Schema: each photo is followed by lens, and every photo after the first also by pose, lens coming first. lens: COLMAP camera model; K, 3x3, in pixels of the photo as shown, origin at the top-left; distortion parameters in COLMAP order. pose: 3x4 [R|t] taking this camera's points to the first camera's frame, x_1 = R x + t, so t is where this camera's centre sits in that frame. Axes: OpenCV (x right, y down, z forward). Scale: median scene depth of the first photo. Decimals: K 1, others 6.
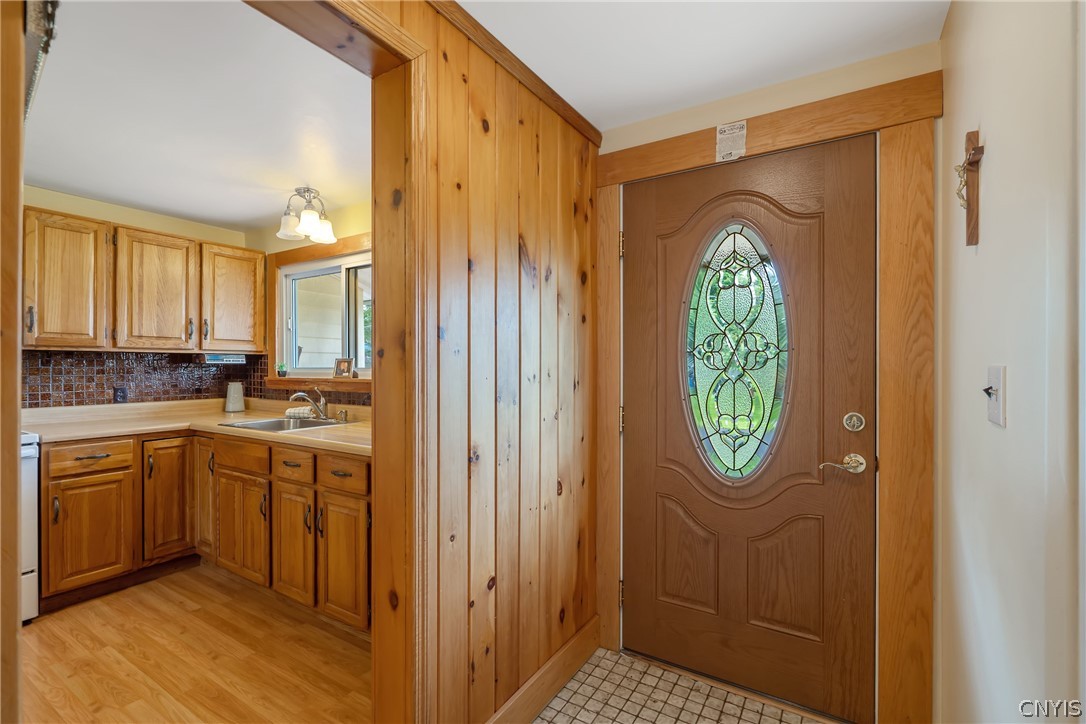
lens RADIAL K [[495.2, 0, 541.2], [0, 495.2, 366.8], [0, 0, 1]] dist [-0.004824, 0.001651]
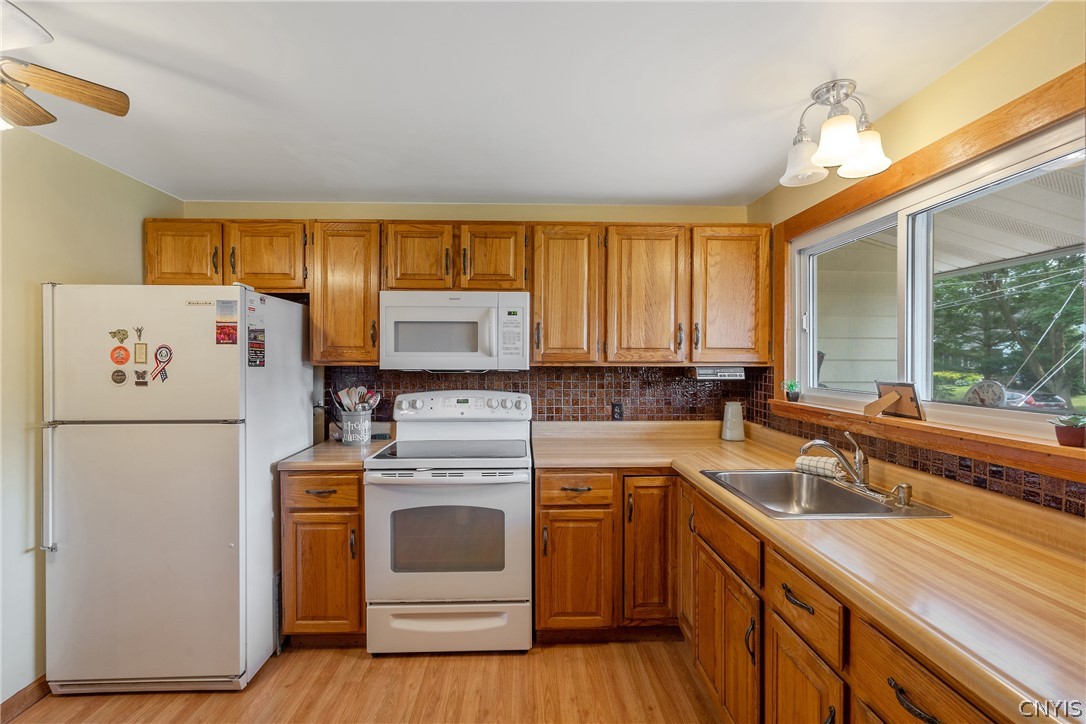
lens RADIAL K [[495.2, 0, 539.2], [0, 495.2, 363.6], [0, 0, 1]] dist [-0.004824, 0.001651]
pose [[0.559311, 0.010096, -0.828896, -0.187715], [-0.002101, 0.999940, 0.010762, -0.045418], [0.828955, -0.004277, 0.559299, 0.398603]]
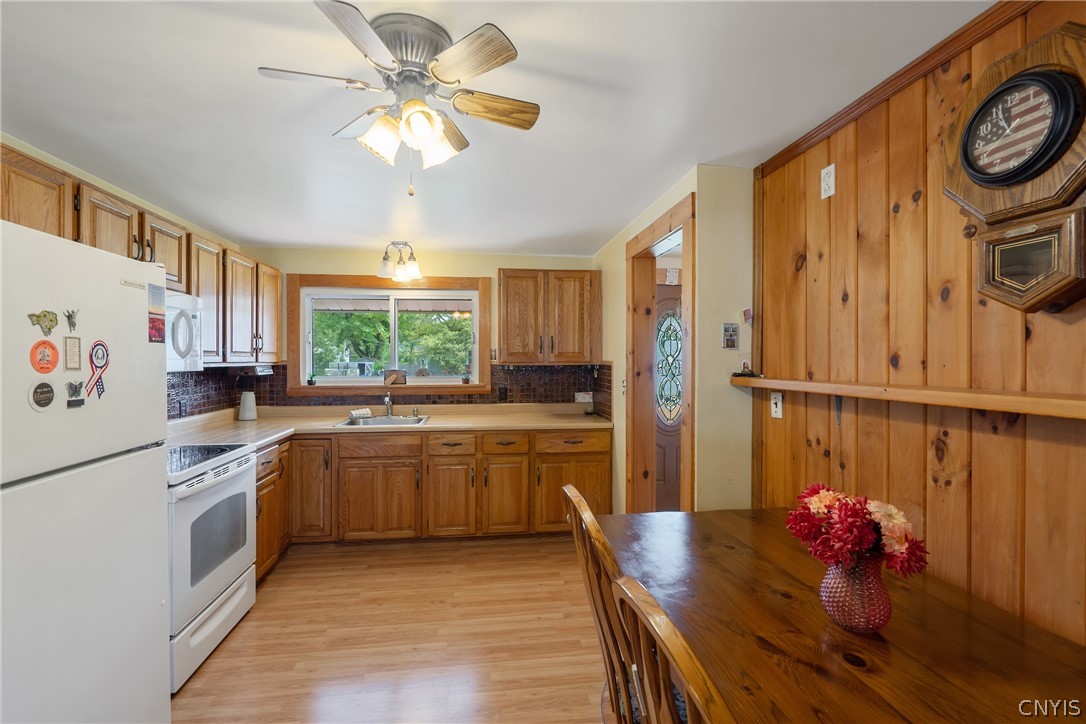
lens RADIAL K [[495.2, 0, 541.3], [0, 495.2, 365.5], [0, 0, 1]] dist [-0.004824, 0.001651]
pose [[0.763279, -0.008382, 0.646015, -1.030336], [0.000739, 0.999927, 0.012100, -0.045958], [-0.646069, -0.008758, 0.763229, -0.244859]]
